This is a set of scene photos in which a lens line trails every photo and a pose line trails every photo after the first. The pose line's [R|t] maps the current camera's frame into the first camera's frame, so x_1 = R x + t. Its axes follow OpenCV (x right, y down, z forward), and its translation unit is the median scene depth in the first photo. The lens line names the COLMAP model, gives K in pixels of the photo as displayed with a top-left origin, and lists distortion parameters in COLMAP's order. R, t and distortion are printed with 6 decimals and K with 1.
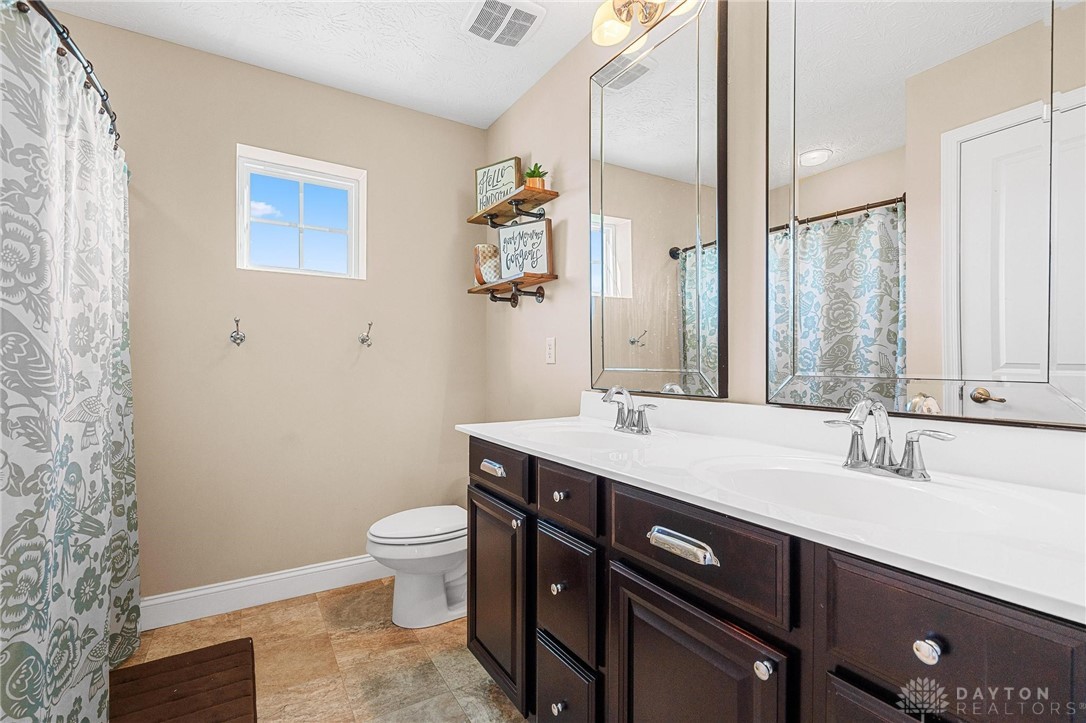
lens RADIAL K [[494.3, 0, 543.0], [0, 494.3, 361.5], [0, 0, 1]] dist [0.000653, 0.000187]
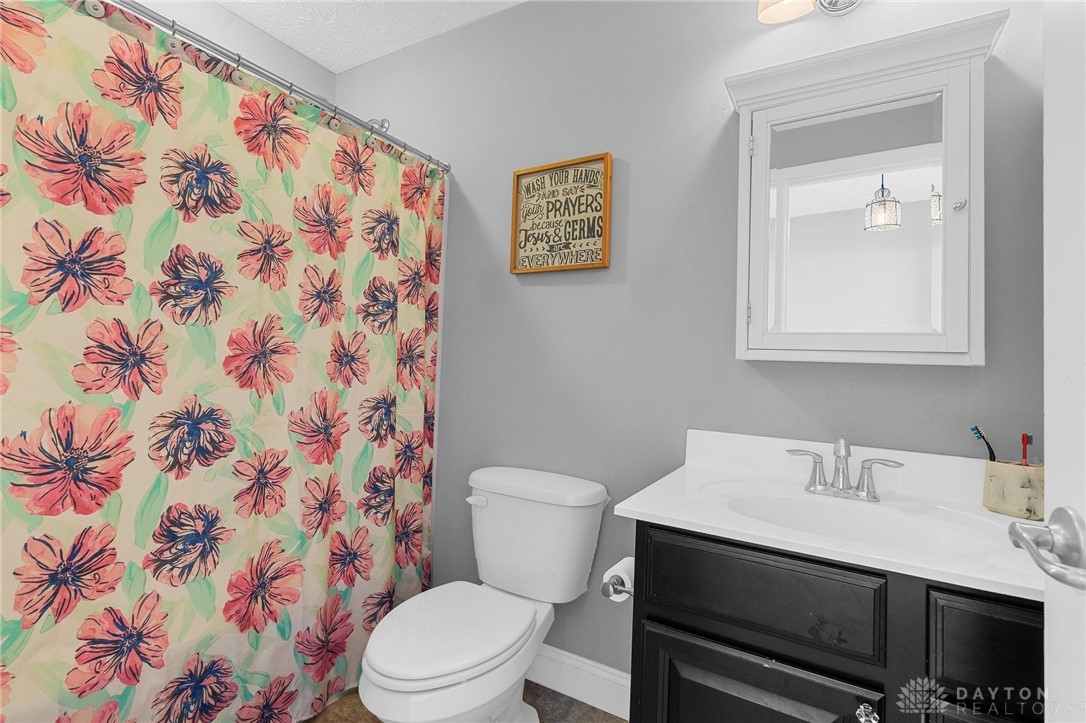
lens RADIAL K [[494.3, 0, 543.0], [0, 494.3, 361.5], [0, 0, 1]] dist [0.000653, 0.000187]
pose [[0.909237, 0.041014, 0.414253, -0.498241], [-0.029225, 0.998968, -0.034759, -0.014885], [-0.415251, 0.019497, 0.909498, 0.513095]]
